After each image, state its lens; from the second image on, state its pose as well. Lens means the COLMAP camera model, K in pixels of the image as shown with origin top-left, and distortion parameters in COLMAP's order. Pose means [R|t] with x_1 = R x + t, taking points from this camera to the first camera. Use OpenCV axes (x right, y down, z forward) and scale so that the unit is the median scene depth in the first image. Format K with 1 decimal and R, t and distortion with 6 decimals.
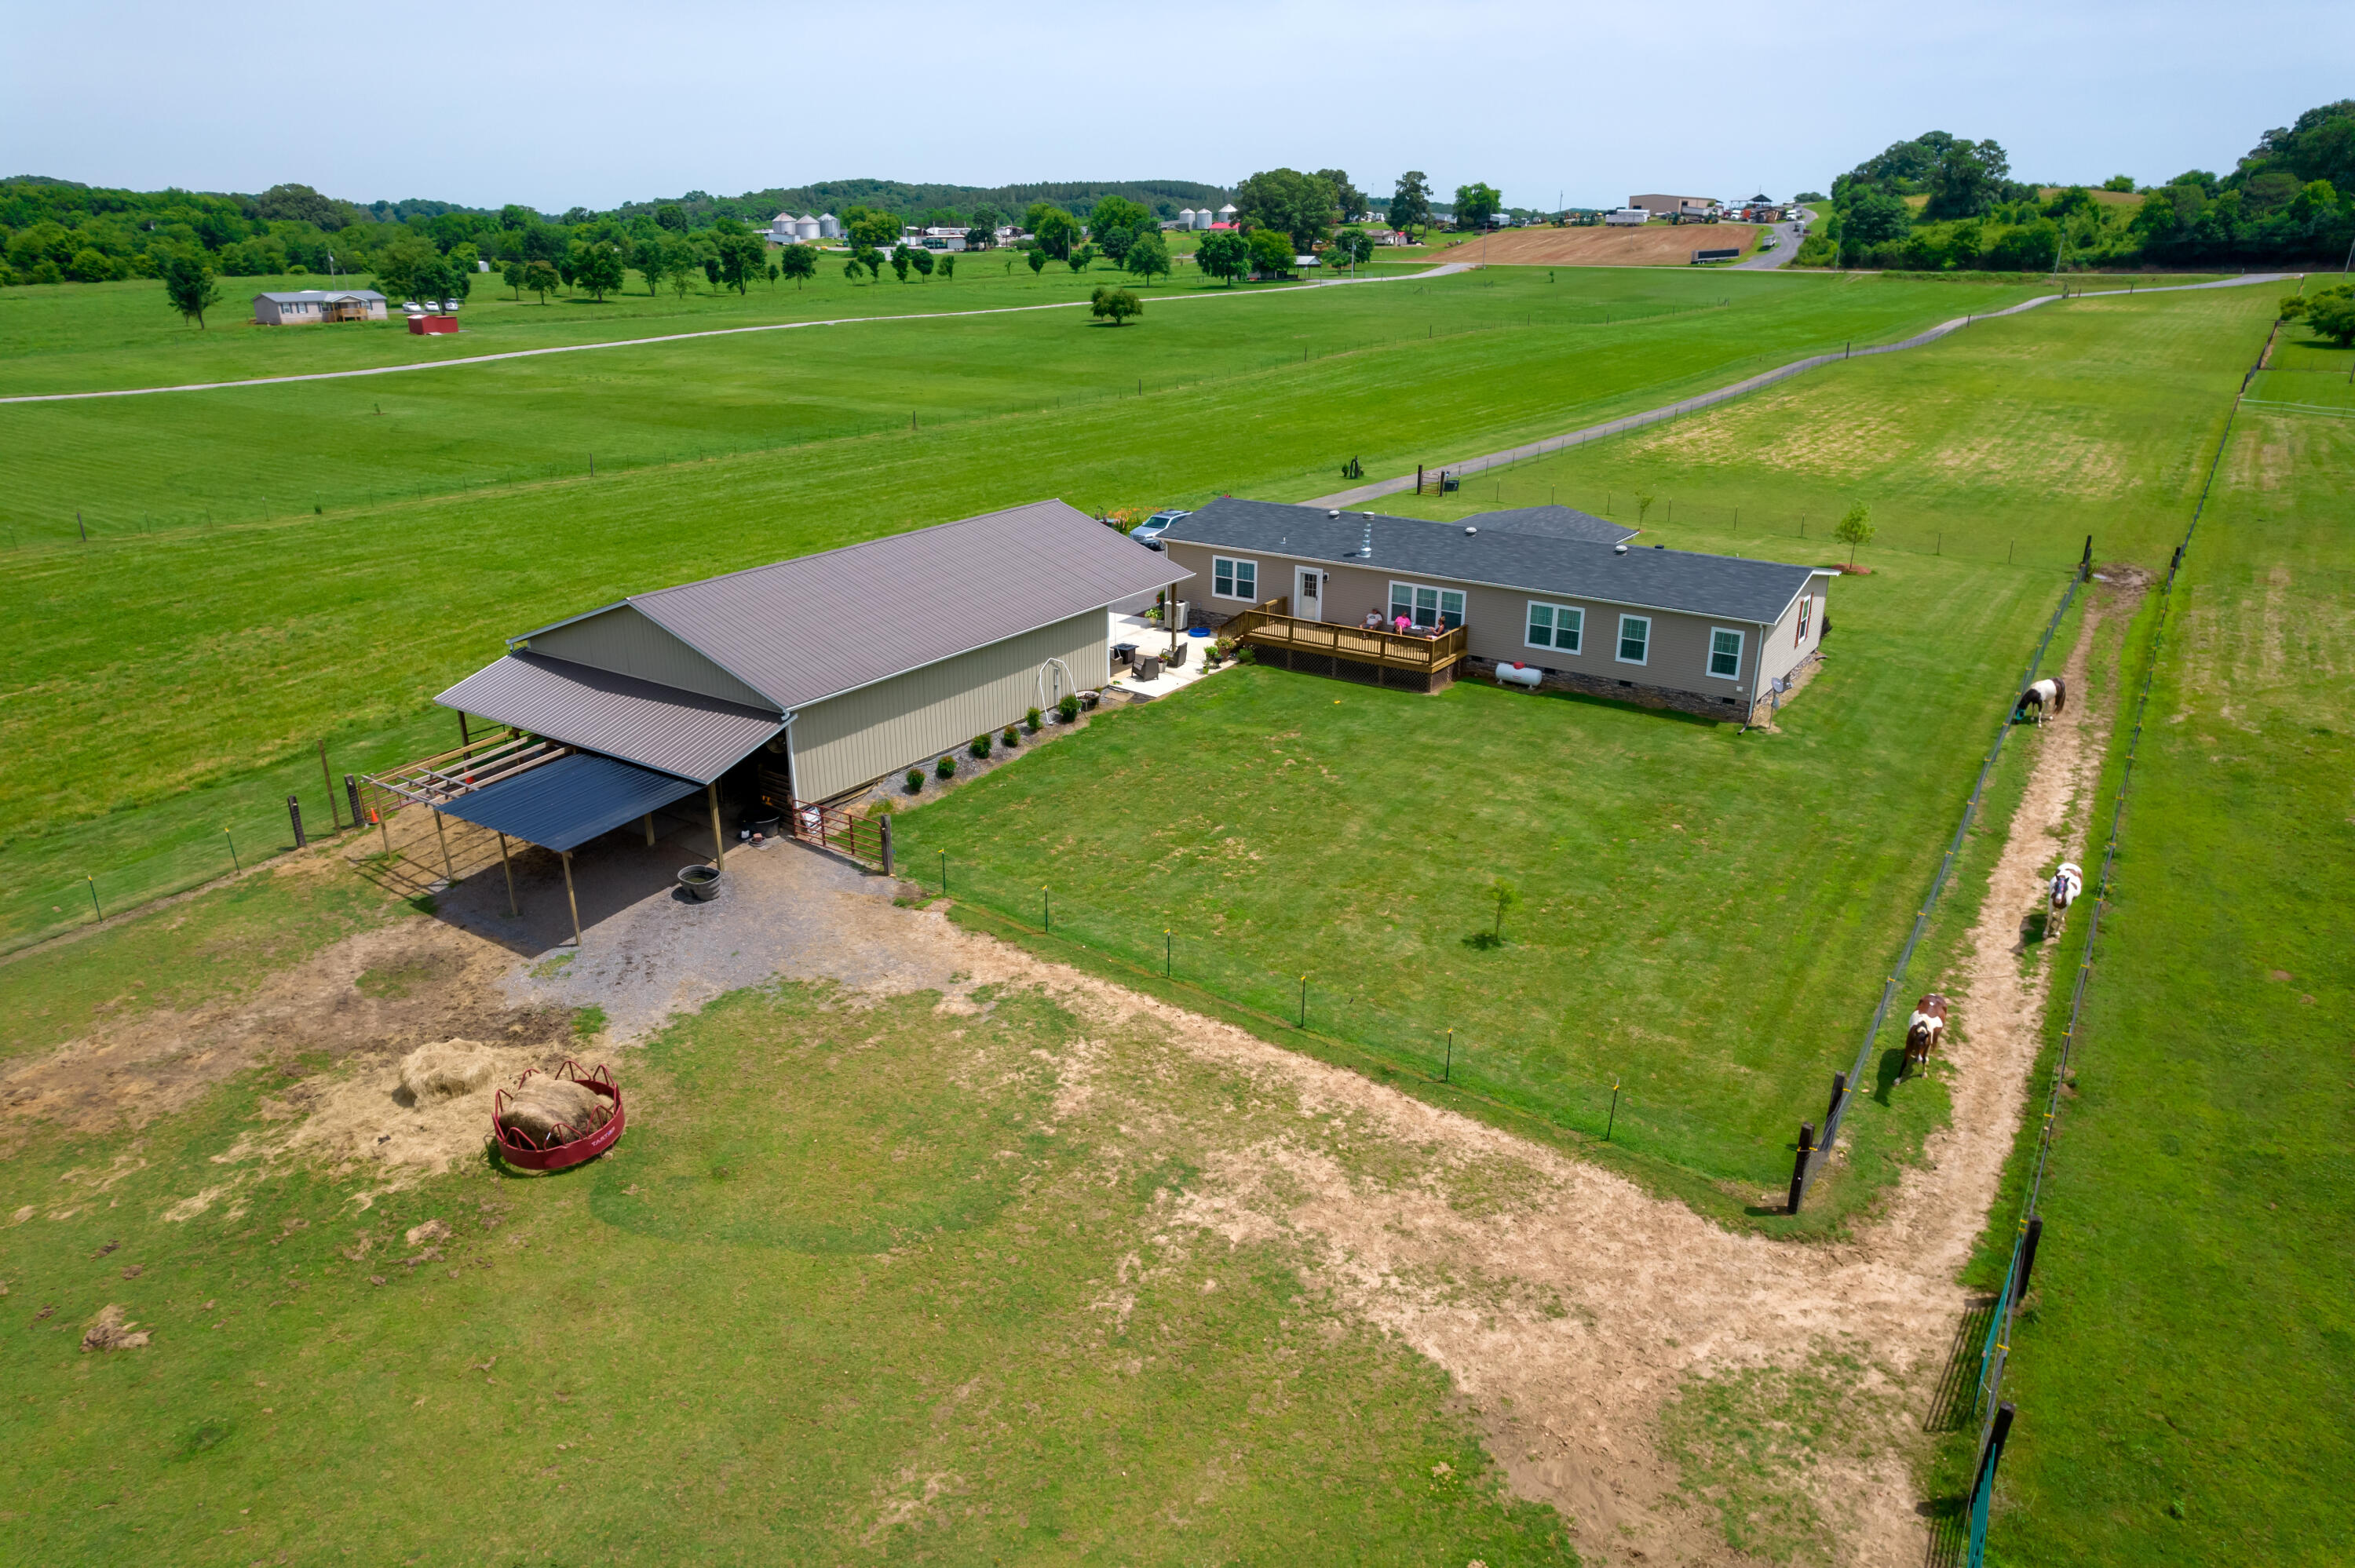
lens RADIAL K [[1511.2, 0, 1183.9], [0, 1511.2, 795.9], [0, 0, 1]] dist [-0.085360, 0.076925]
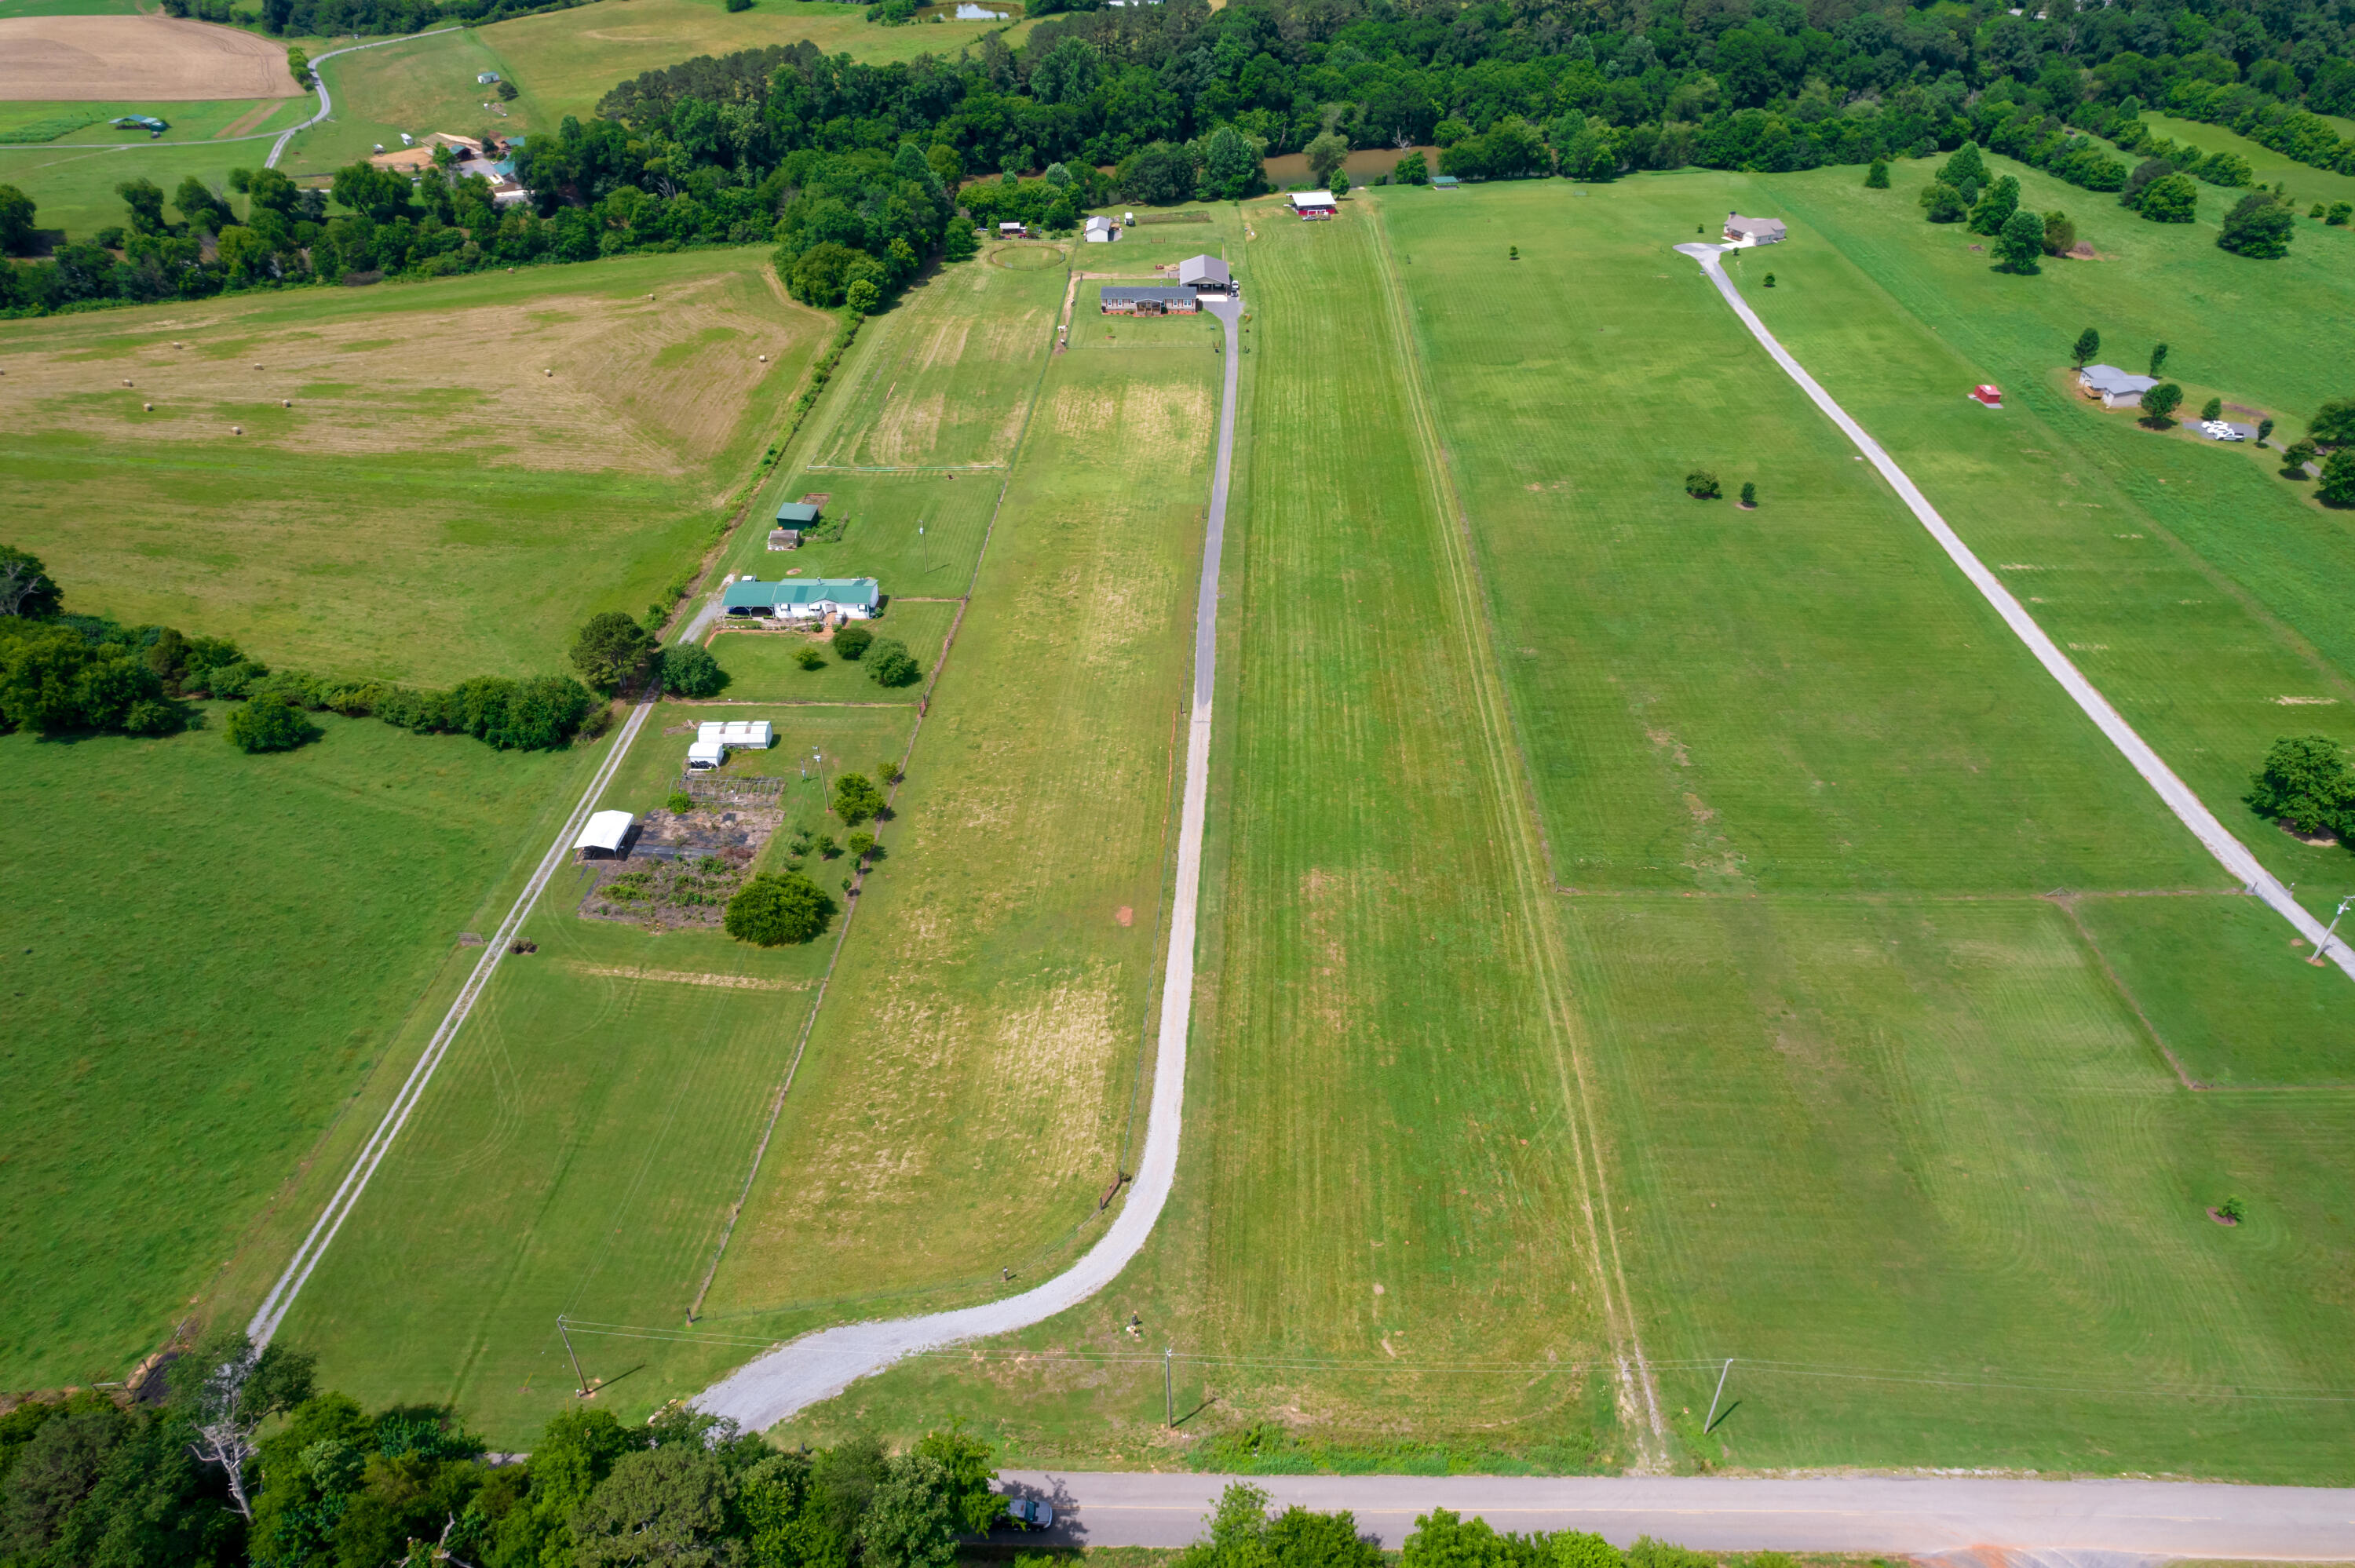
lens RADIAL K [[1511.2, 0, 1183.9], [0, 1511.2, 795.9], [0, 0, 1]] dist [-0.085360, 0.076925]
pose [[-0.832899, 0.317634, -0.453198, 4.322117], [-0.197189, 0.594824, 0.779295, -4.605907], [0.517104, 0.738439, -0.432794, 6.400274]]
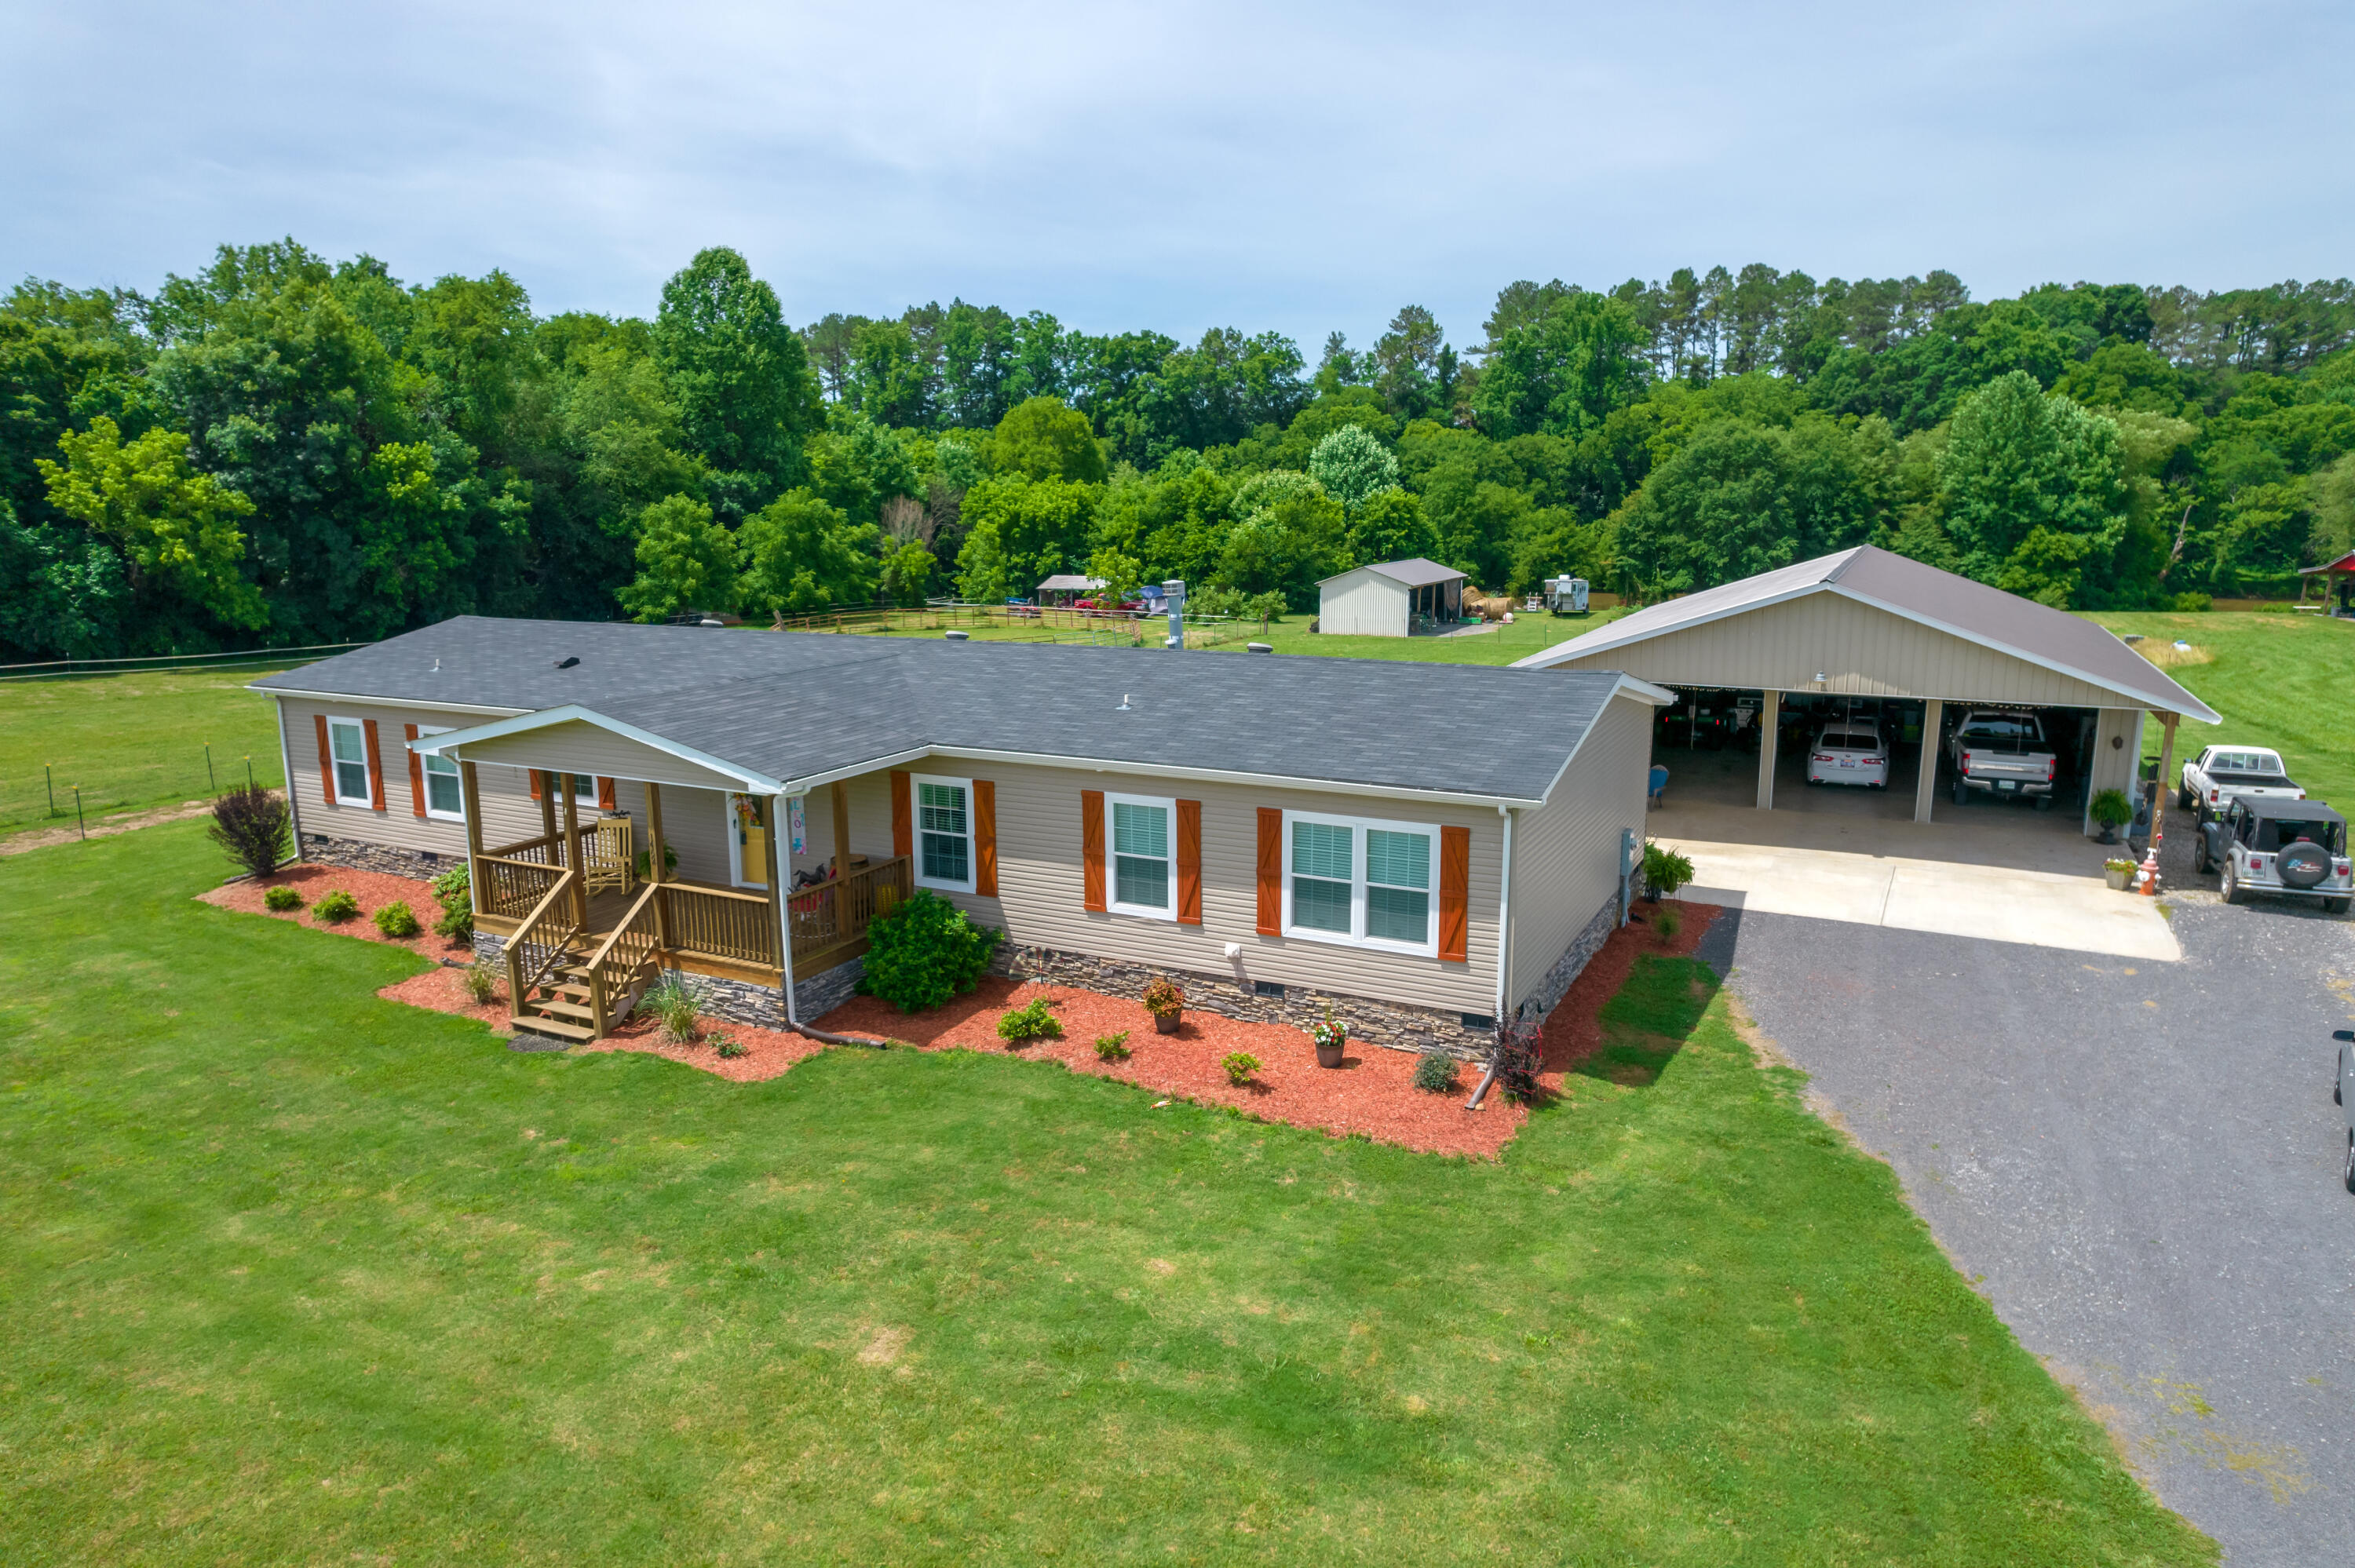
lens RADIAL K [[1511.2, 0, 1183.9], [0, 1511.2, 795.9], [0, 0, 1]] dist [-0.085360, 0.076925]
pose [[-0.991434, 0.029139, -0.127320, 0.206442], [-0.043736, 0.844454, 0.533839, -0.443581], [0.123072, 0.534835, -0.835946, 1.629750]]
